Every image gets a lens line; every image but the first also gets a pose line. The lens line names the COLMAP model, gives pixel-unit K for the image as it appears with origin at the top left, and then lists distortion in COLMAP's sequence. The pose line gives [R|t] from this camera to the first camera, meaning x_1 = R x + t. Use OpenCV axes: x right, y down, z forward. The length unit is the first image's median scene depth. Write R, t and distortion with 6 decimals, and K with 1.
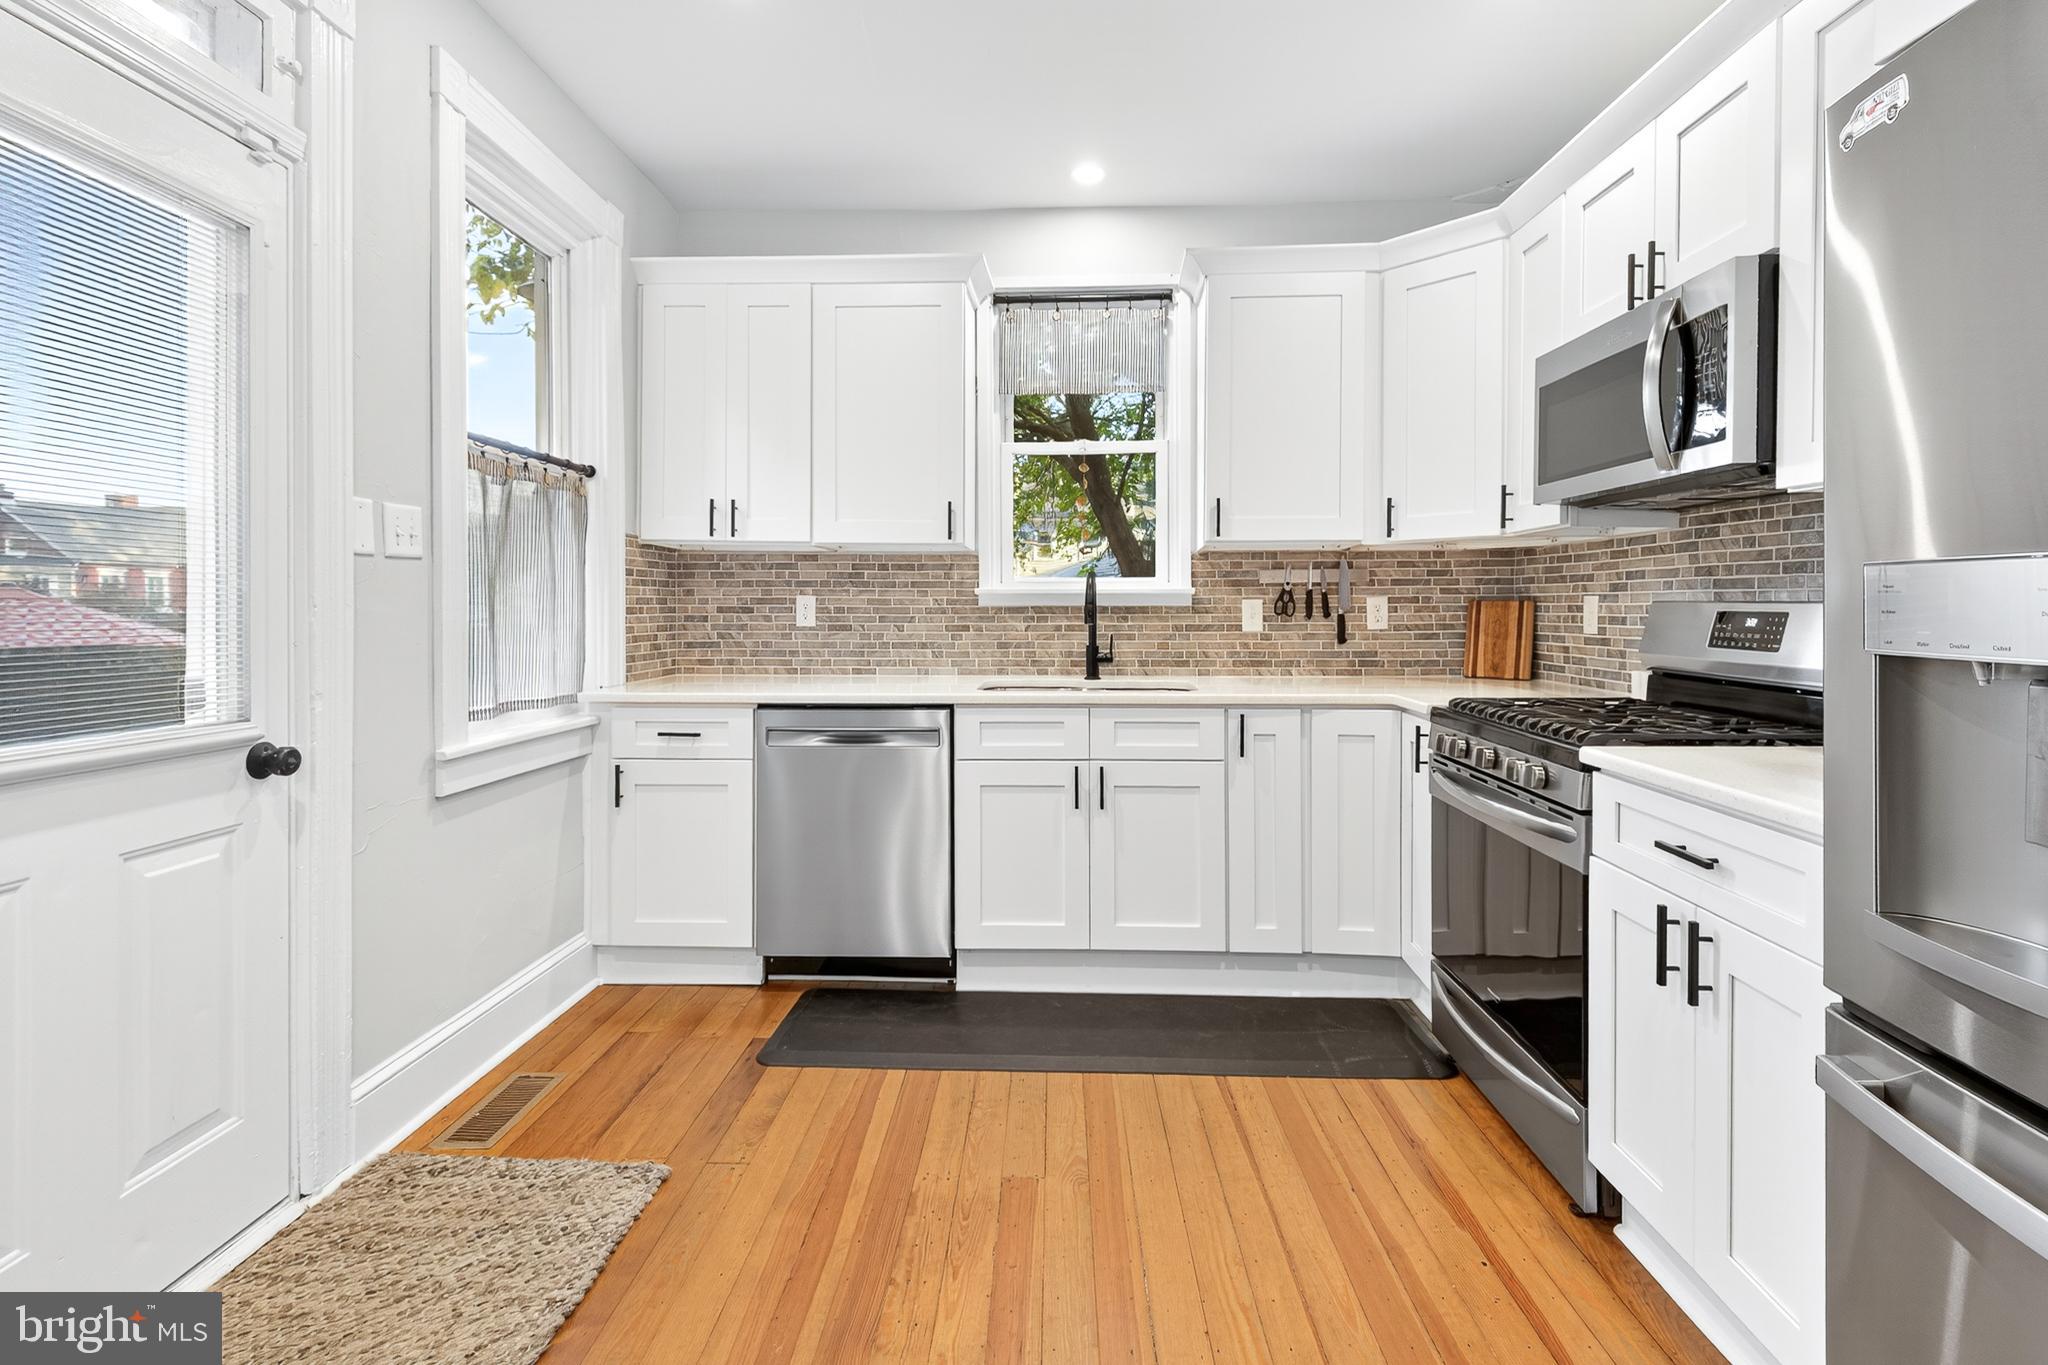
lens RADIAL K [[928.6, 0, 1043.9], [0, 928.6, 614.6], [0, 0, 1]] dist [0.007883, -0.006752]
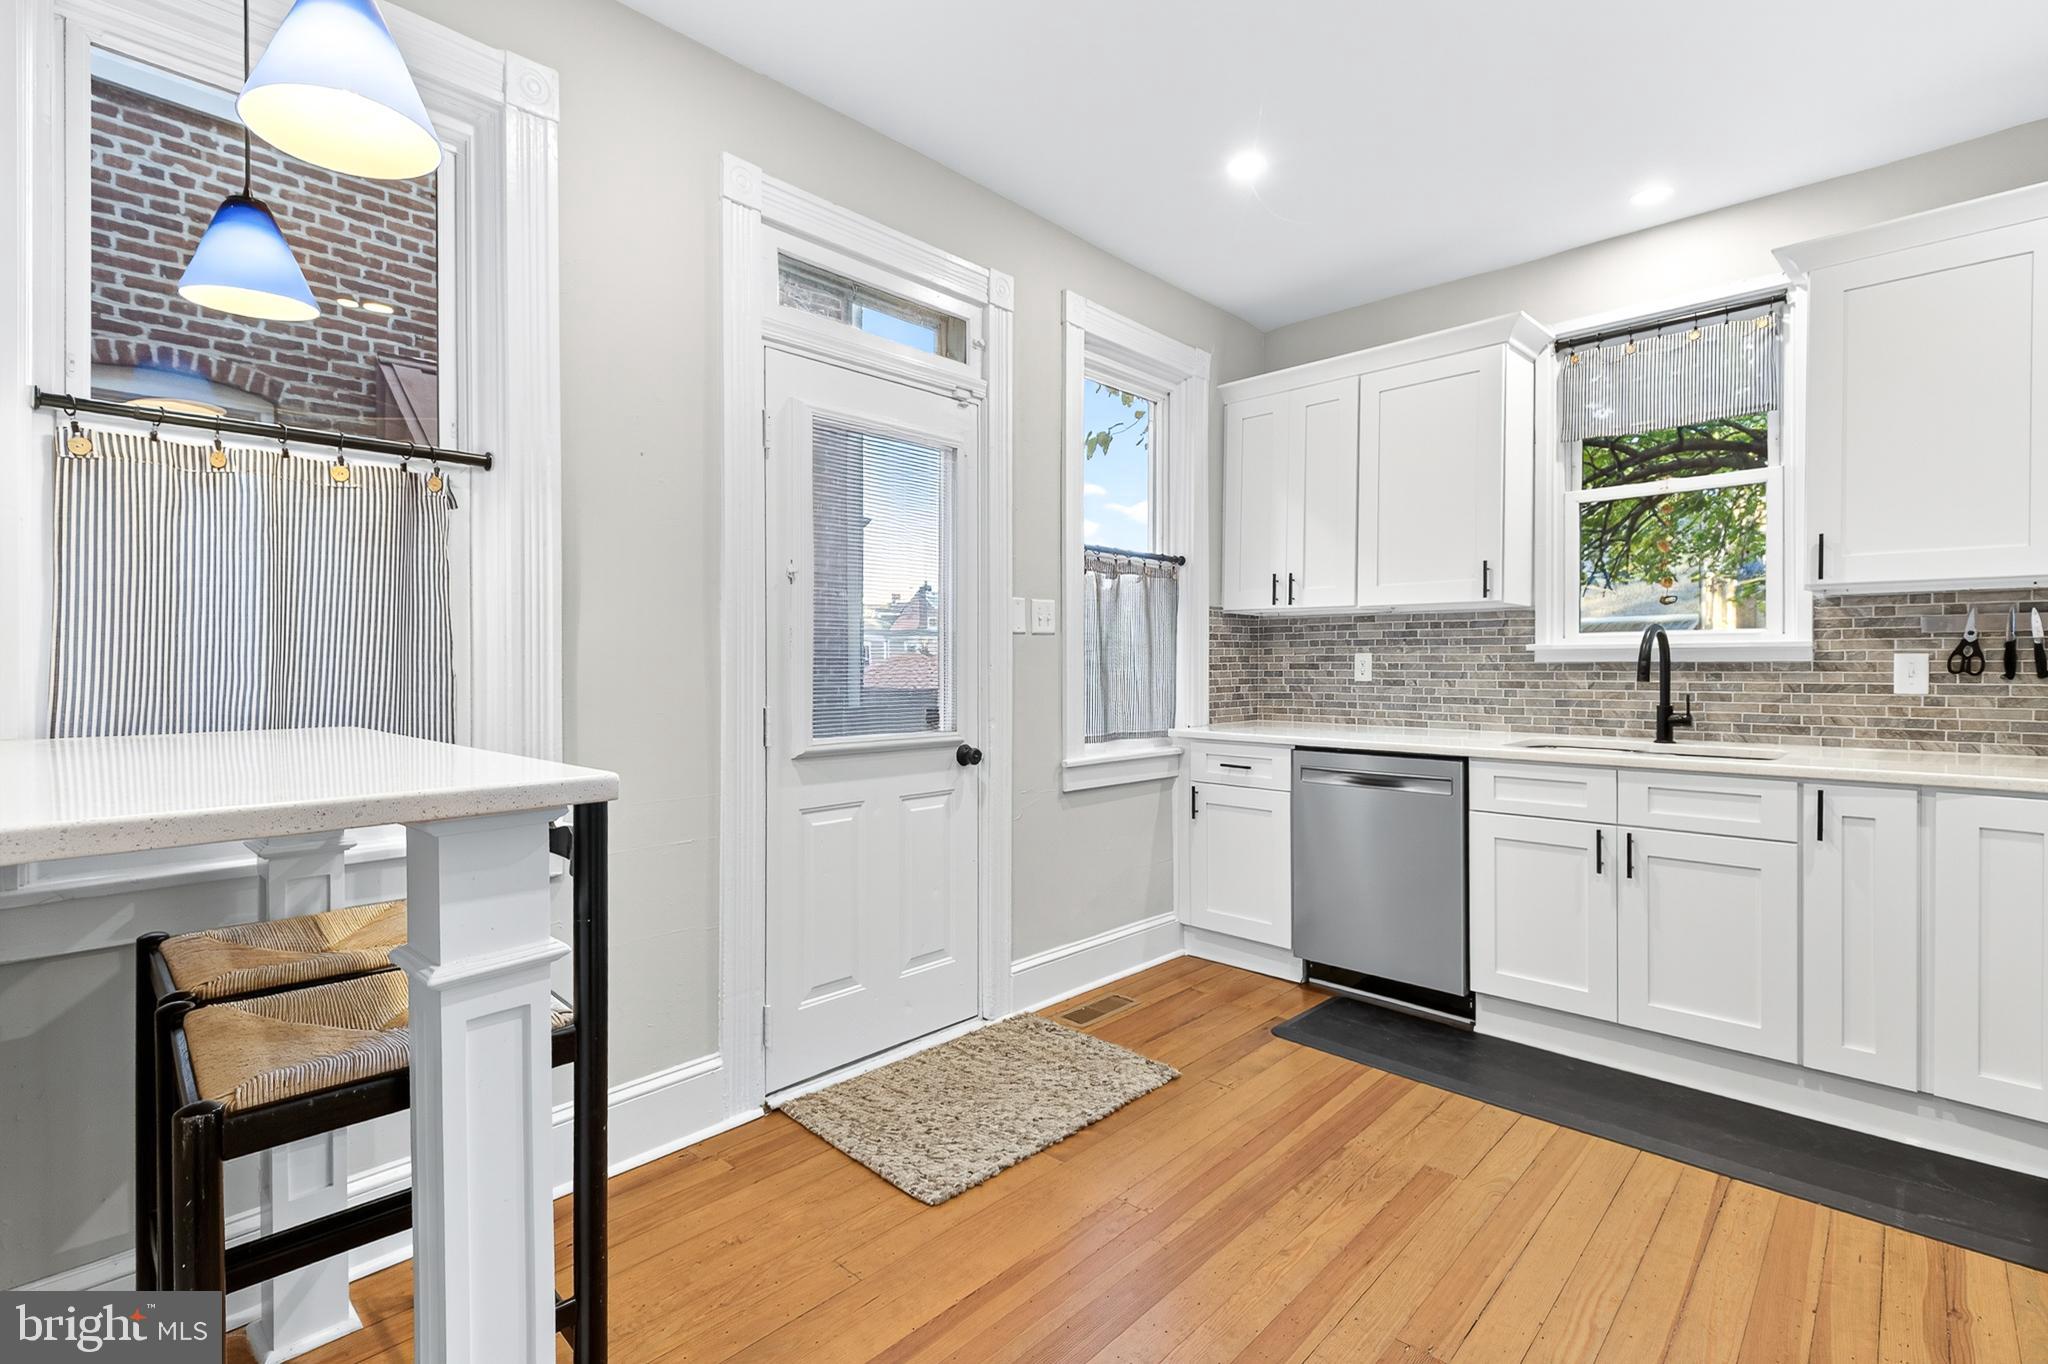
lens RADIAL K [[928.6, 0, 1019.6], [0, 928.6, 671.1], [0, 0, 1]] dist [0.007883, -0.006752]
pose [[0.736082, 0.004075, -0.676880, 0.240215], [-0.002347, 0.999991, 0.003468, -0.002770], [0.676888, -0.000964, 0.736085, -0.117753]]
